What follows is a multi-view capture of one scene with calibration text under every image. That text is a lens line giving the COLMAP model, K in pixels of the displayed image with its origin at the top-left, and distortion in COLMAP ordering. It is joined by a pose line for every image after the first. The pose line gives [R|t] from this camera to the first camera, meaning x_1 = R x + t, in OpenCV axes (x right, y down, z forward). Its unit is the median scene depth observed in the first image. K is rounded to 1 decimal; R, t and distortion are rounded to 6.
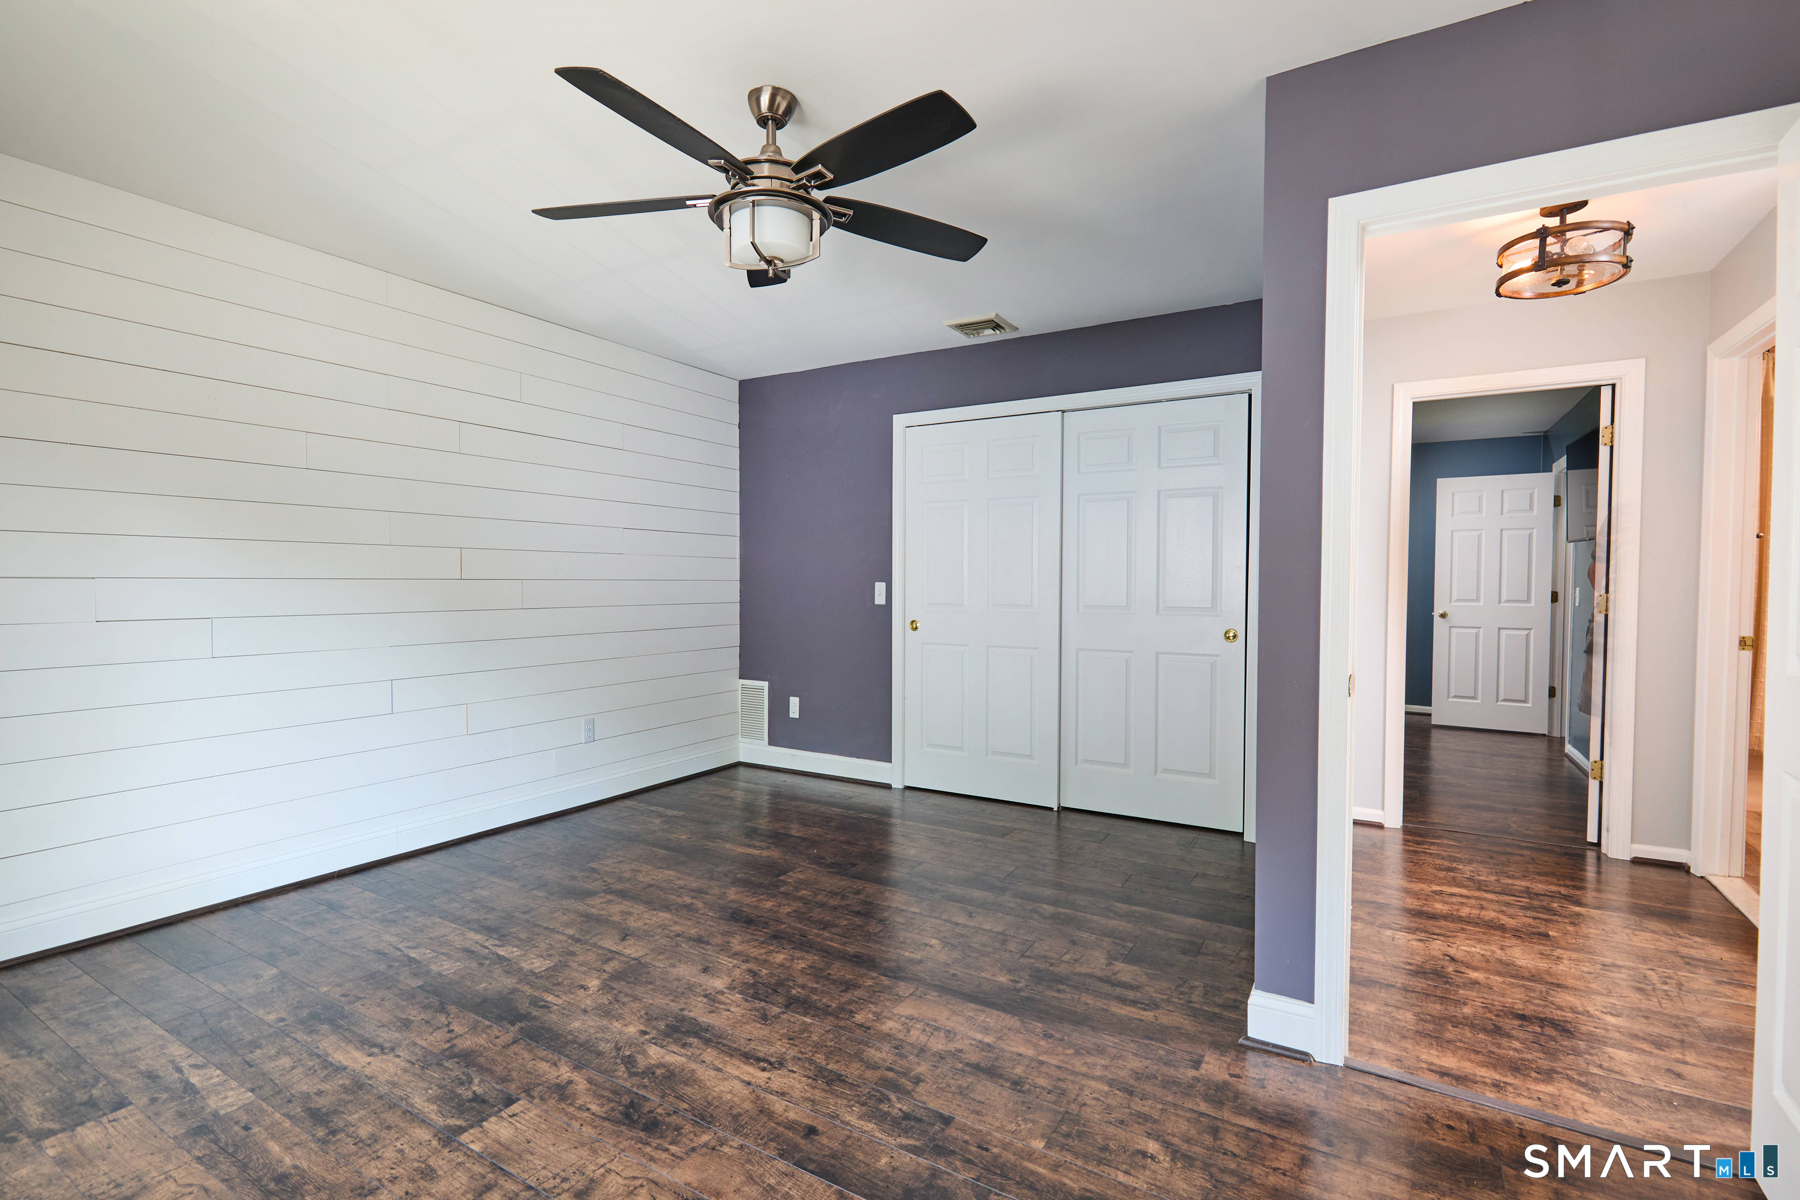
lens RADIAL K [[823.6, 0, 895.4], [0, 823.6, 604.0], [0, 0, 1]] dist [0.002996, 0.000705]
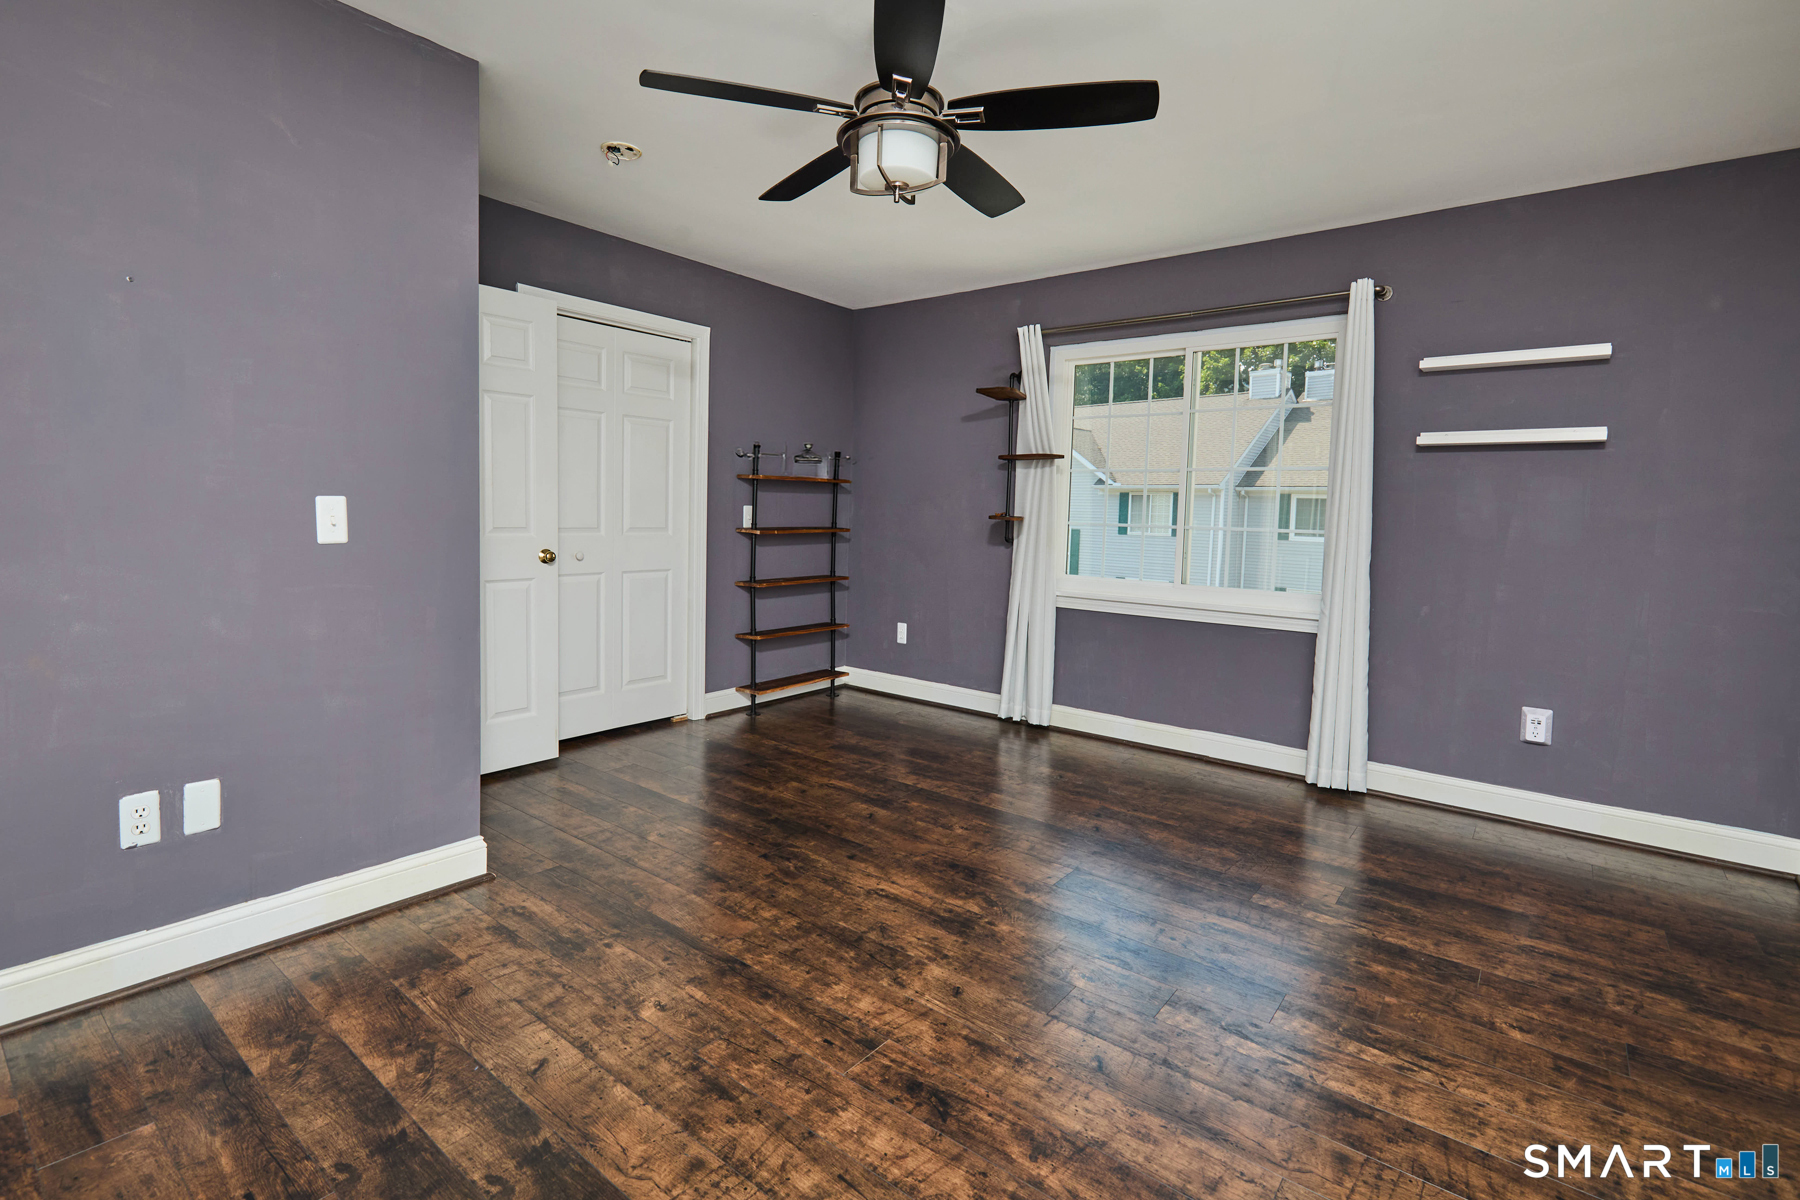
lens RADIAL K [[819.1, 0, 900.3], [0, 819.1, 581.0], [0, 0, 1]] dist [-0.001829, 0.000159]
pose [[-0.992148, -0.042147, 0.117755, -0.271808], [-0.029053, 0.993420, 0.110783, -0.046888], [-0.121650, 0.106492, -0.986844, 1.887268]]
